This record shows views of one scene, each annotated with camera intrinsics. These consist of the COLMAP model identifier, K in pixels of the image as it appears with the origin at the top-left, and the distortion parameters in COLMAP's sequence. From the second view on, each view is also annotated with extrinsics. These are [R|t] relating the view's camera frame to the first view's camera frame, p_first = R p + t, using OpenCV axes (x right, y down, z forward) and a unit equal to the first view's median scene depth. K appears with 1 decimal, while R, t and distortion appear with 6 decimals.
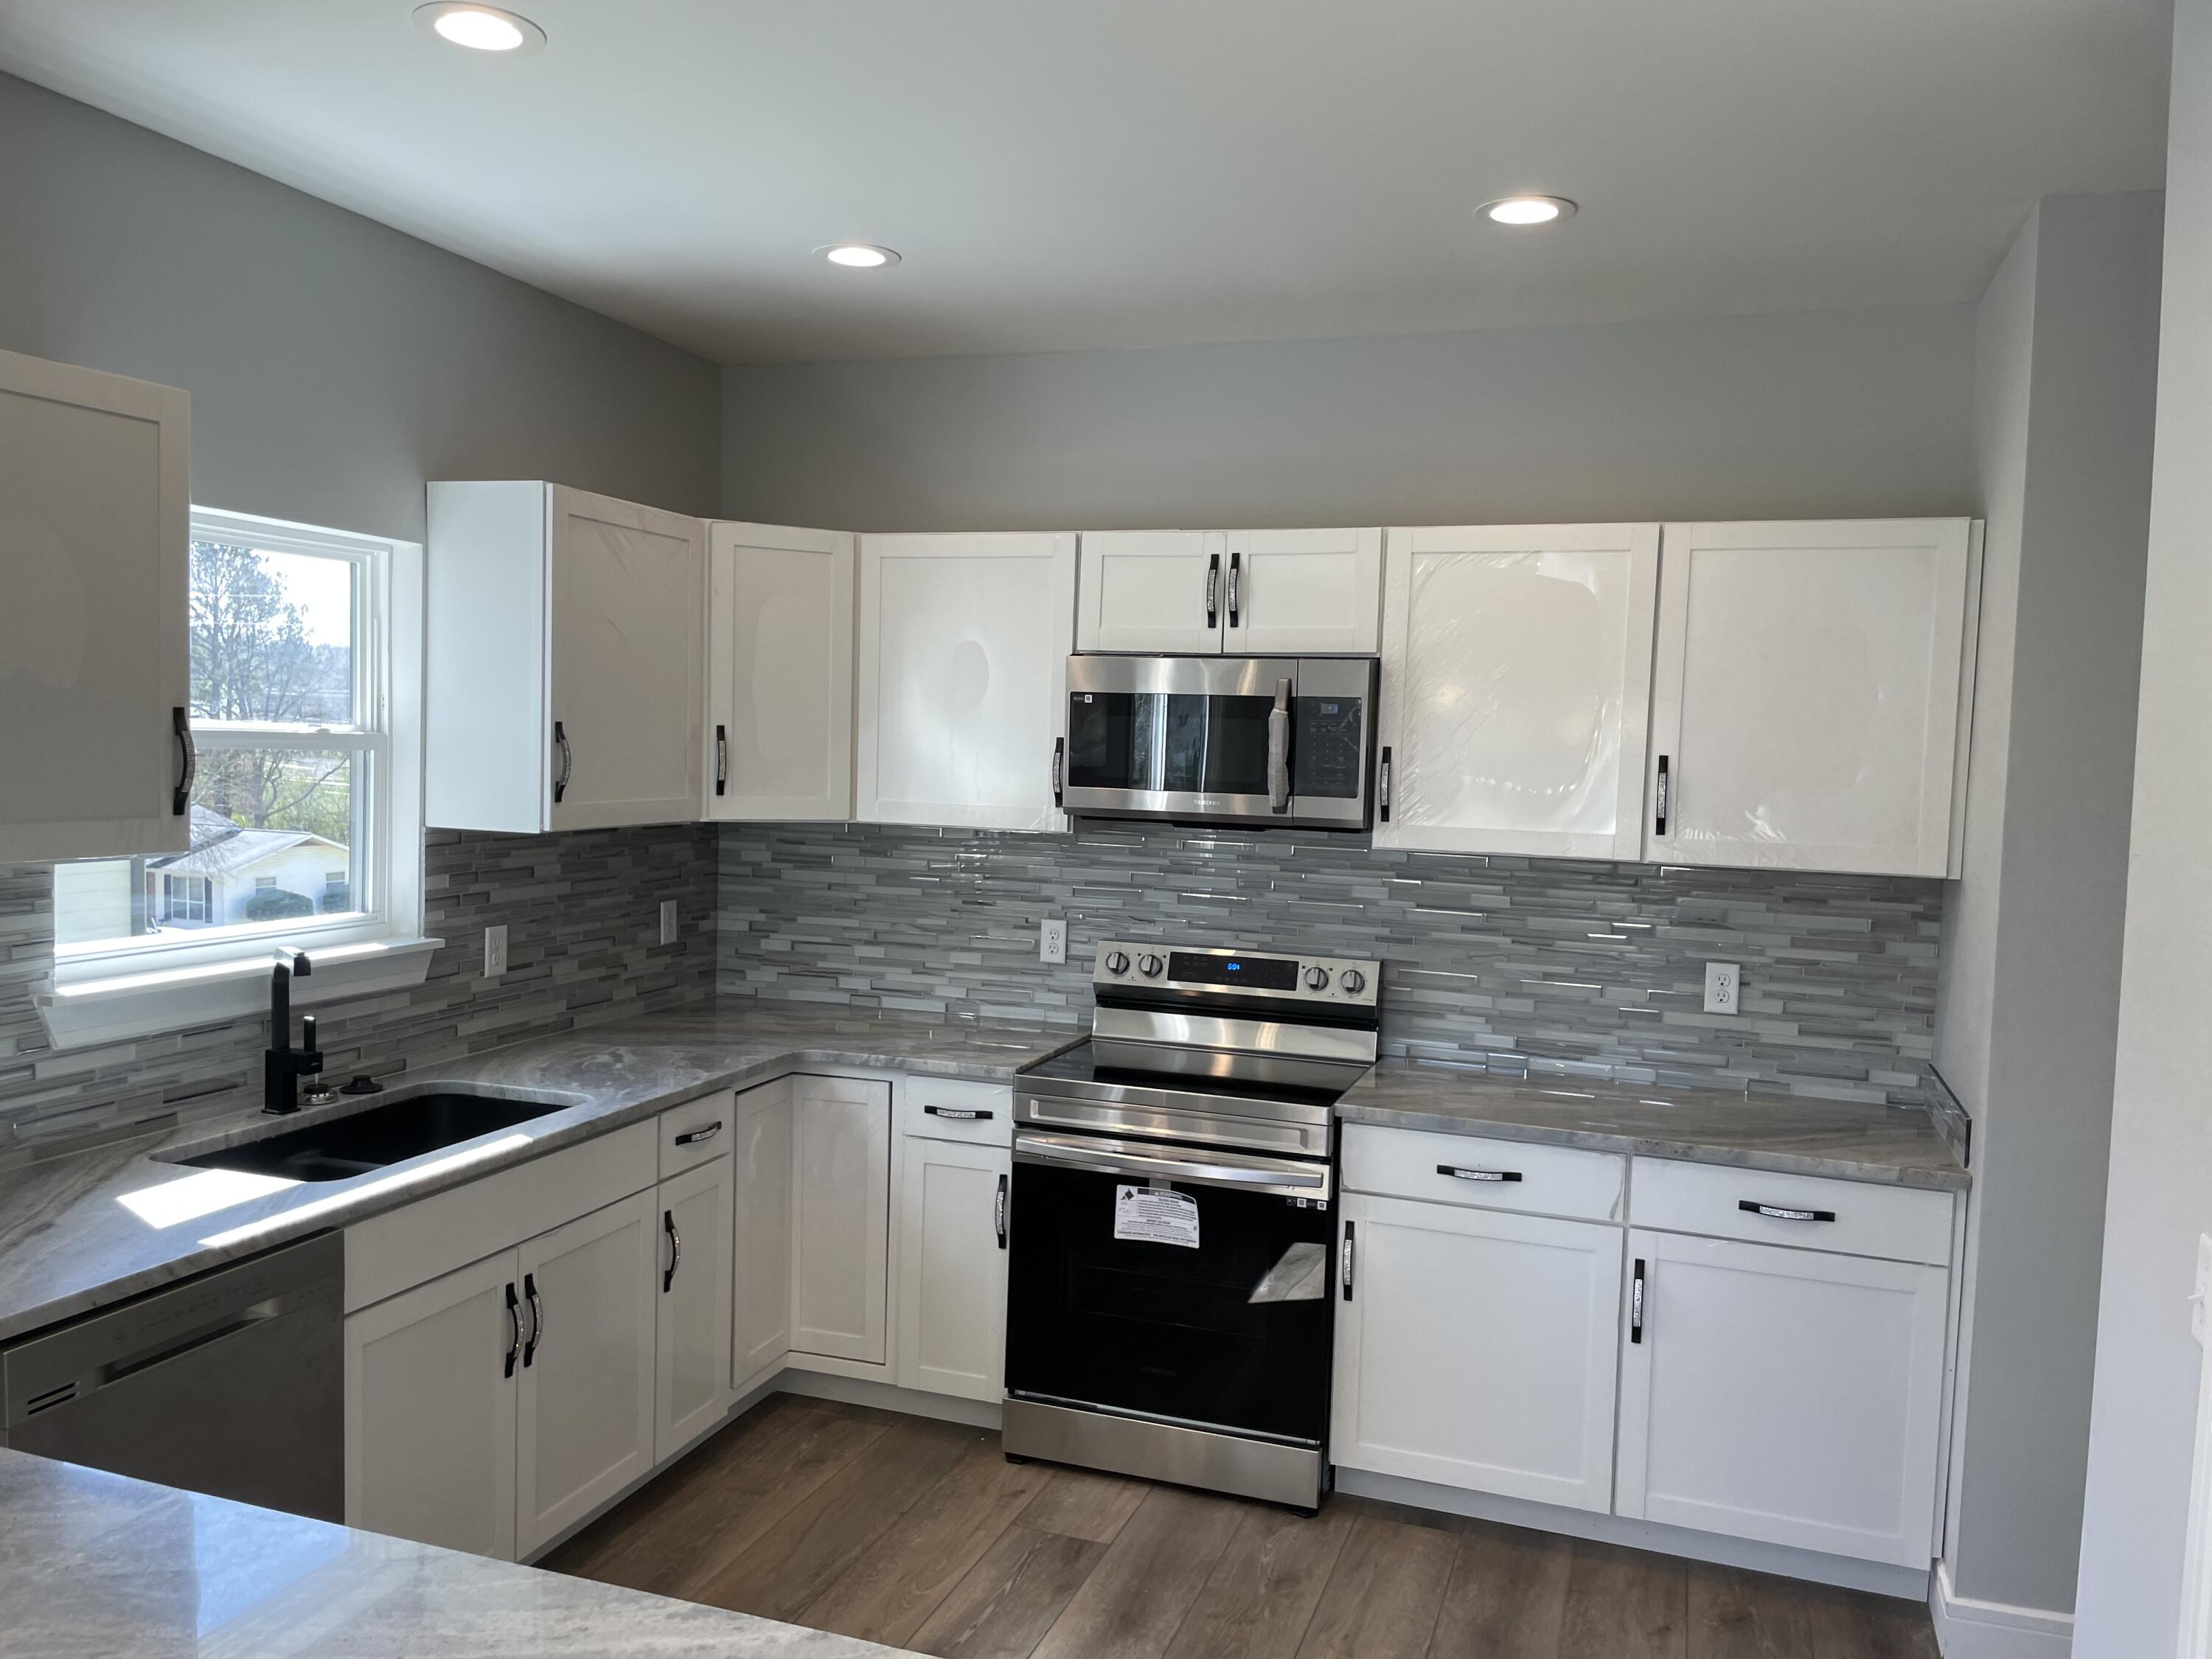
lens RADIAL K [[1657.3, 0, 1097.2], [0, 1657.3, 845.9], [0, 0, 1]] dist [0.083184, -0.111455]
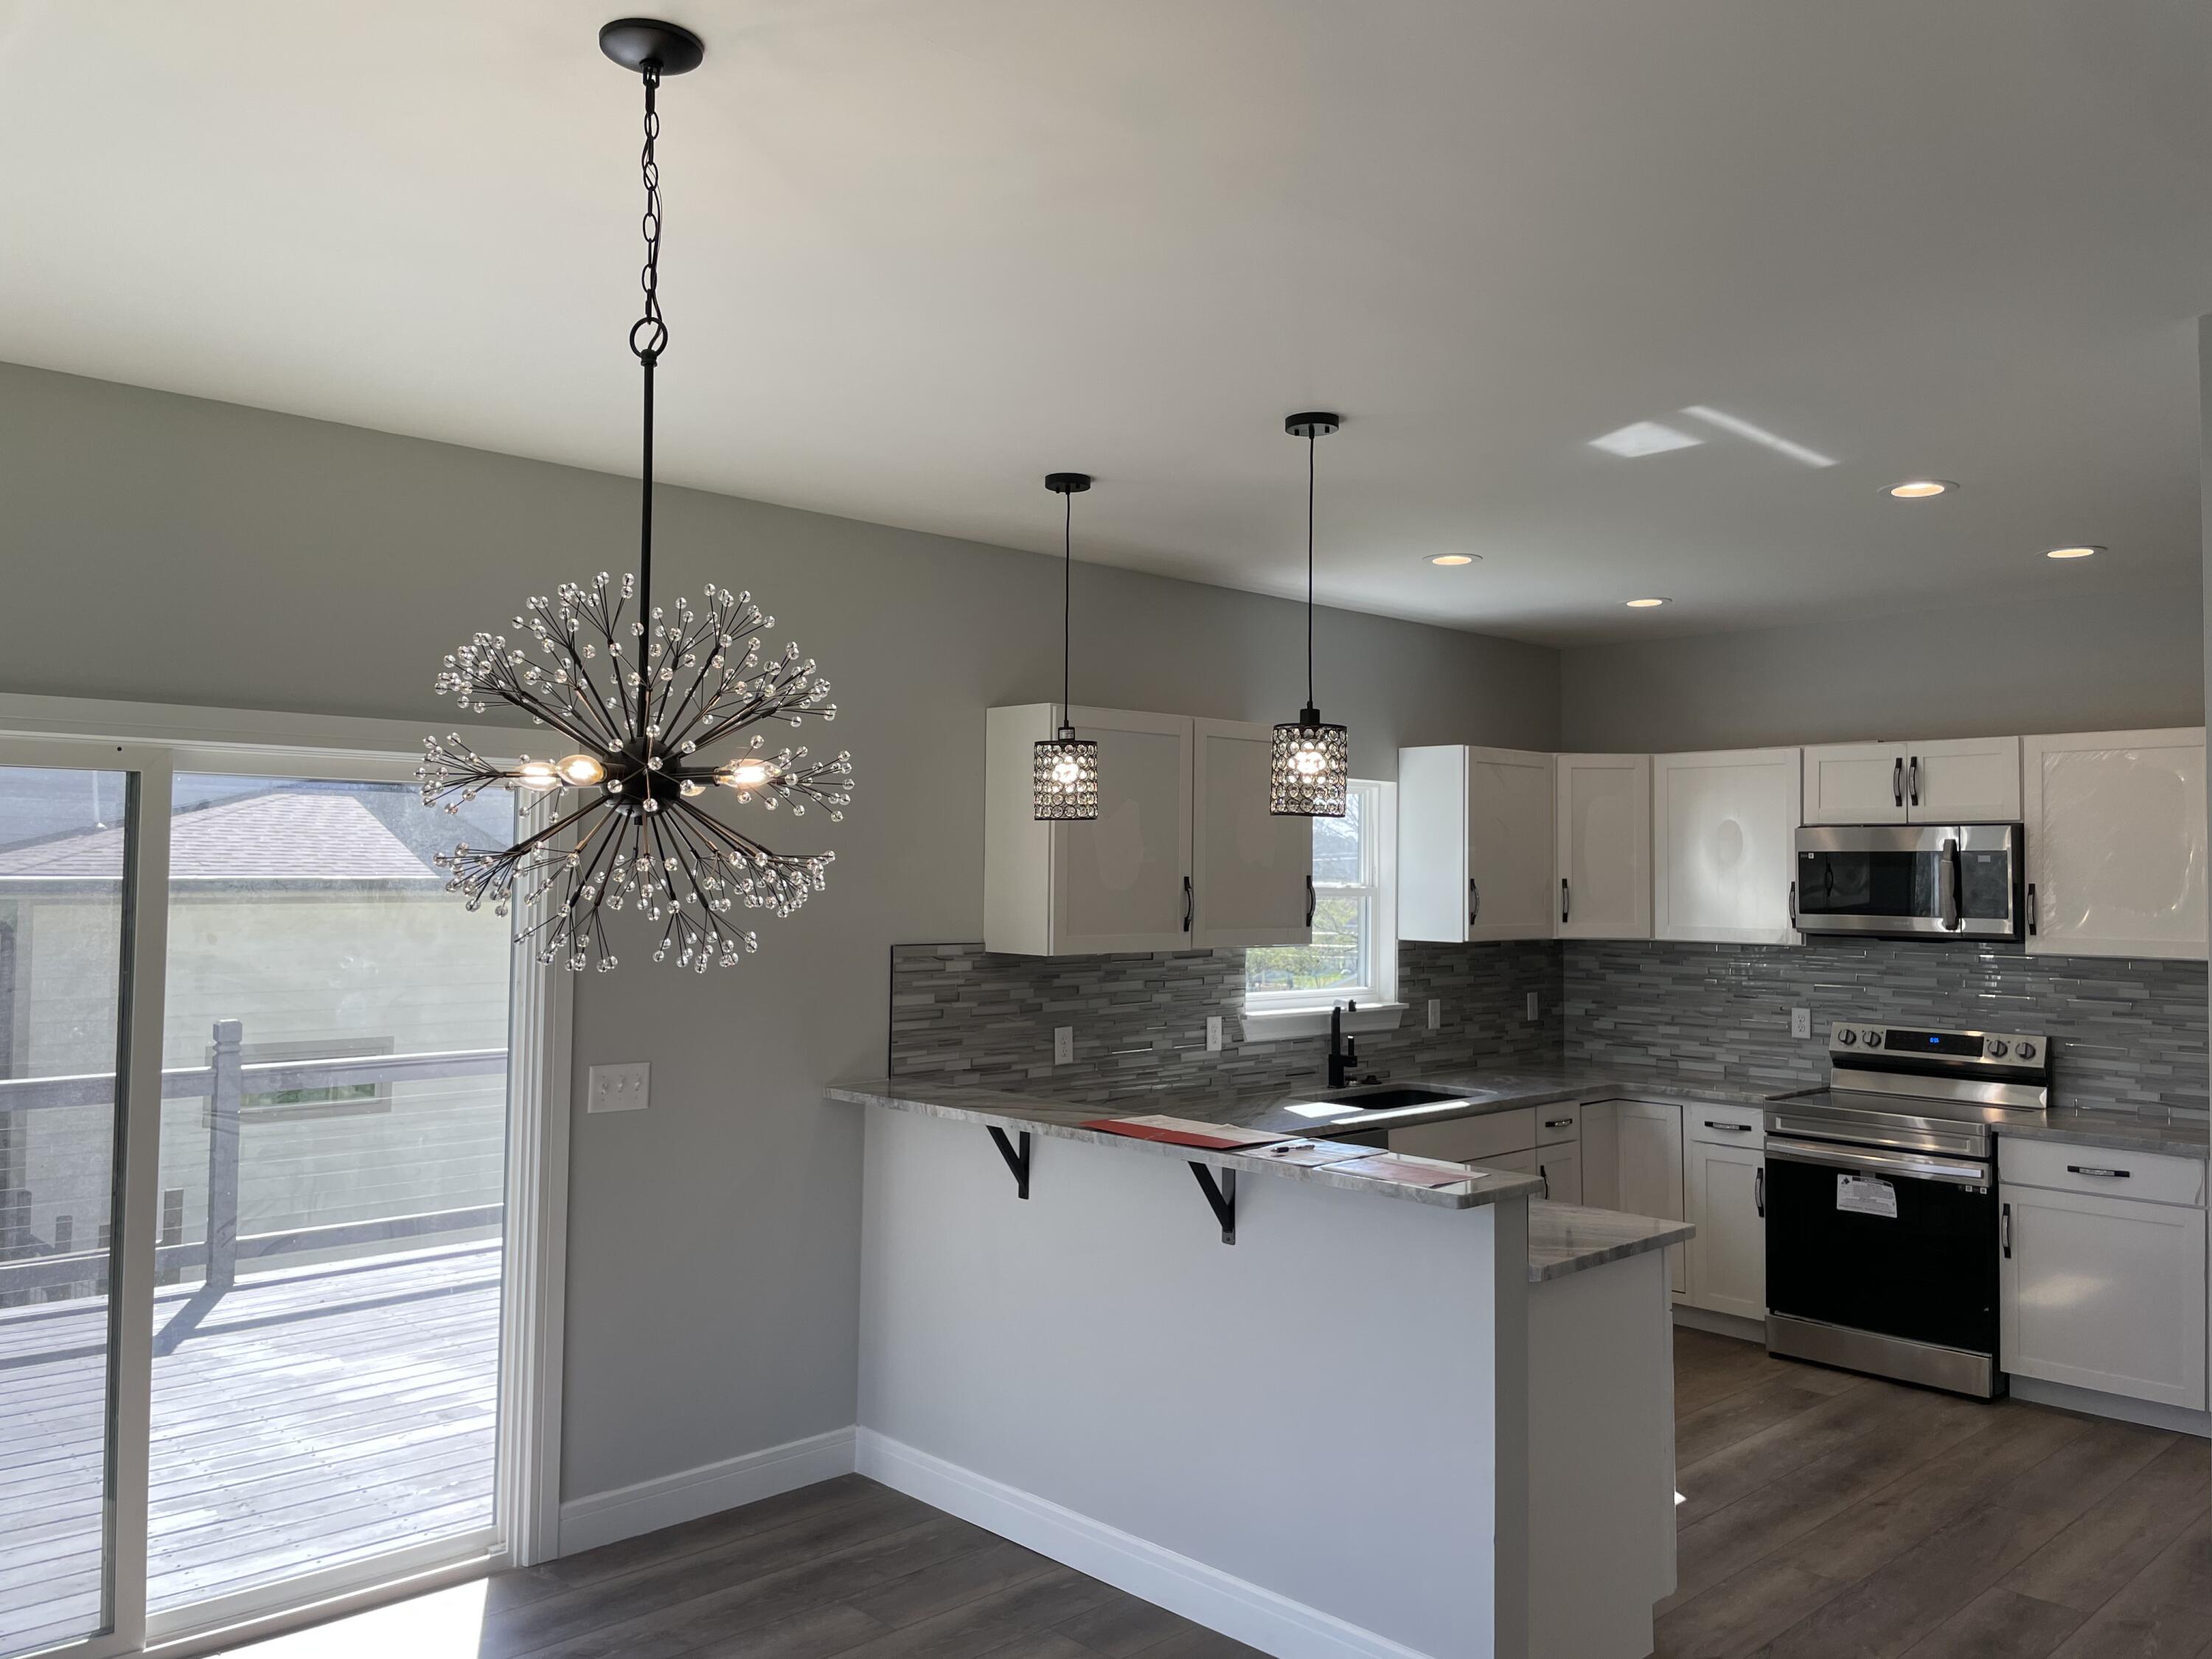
lens RADIAL K [[1672.3, 0, 1113.6], [0, 1672.3, 805.8], [0, 0, 1]] dist [0.099667, -0.135178]
pose [[0.889254, -0.042295, -0.455453, 0.139806], [-0.011721, 0.993282, -0.115124, 0.053373], [0.457263, 0.107713, 0.882785, -0.689444]]
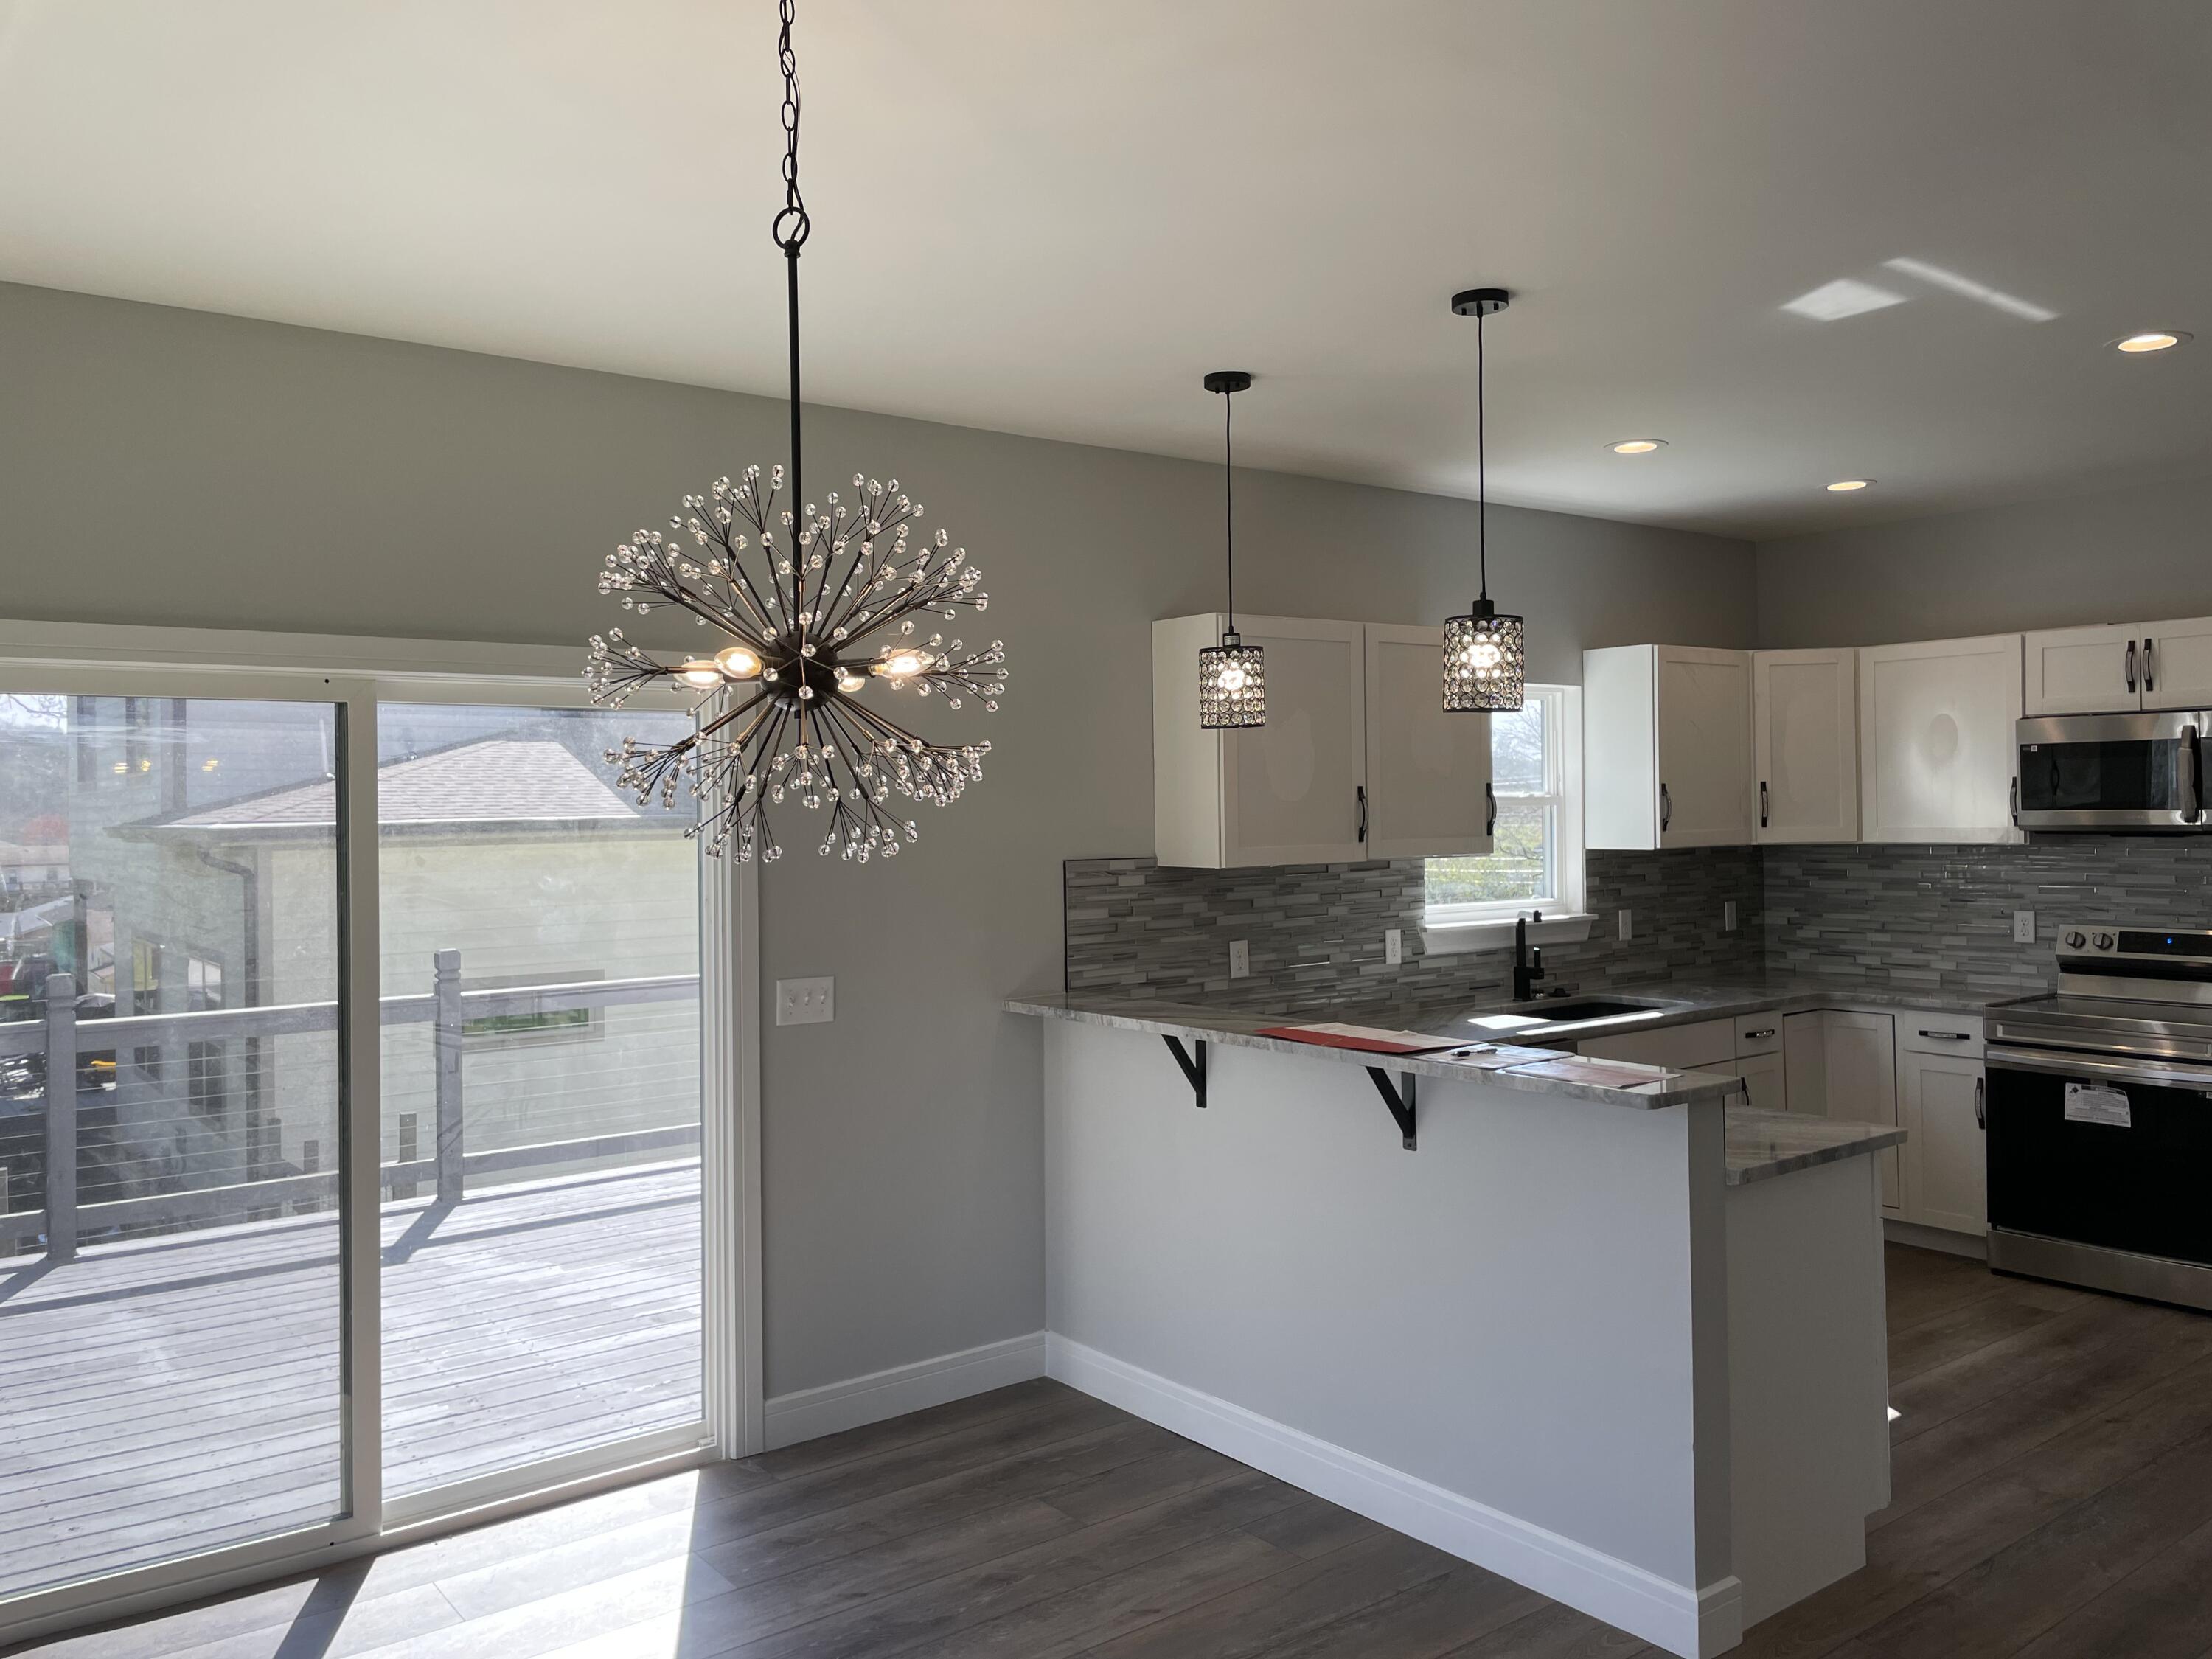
lens RADIAL K [[1677.2, 0, 1112.1], [0, 1677.2, 800.0], [0, 0, 1]] dist [0.089962, -0.122493]
pose [[0.834444, -0.046630, -0.549116, 0.140065], [0.004861, 0.996998, -0.077277, 0.066828], [0.551071, 0.061814, 0.832166, -0.677439]]
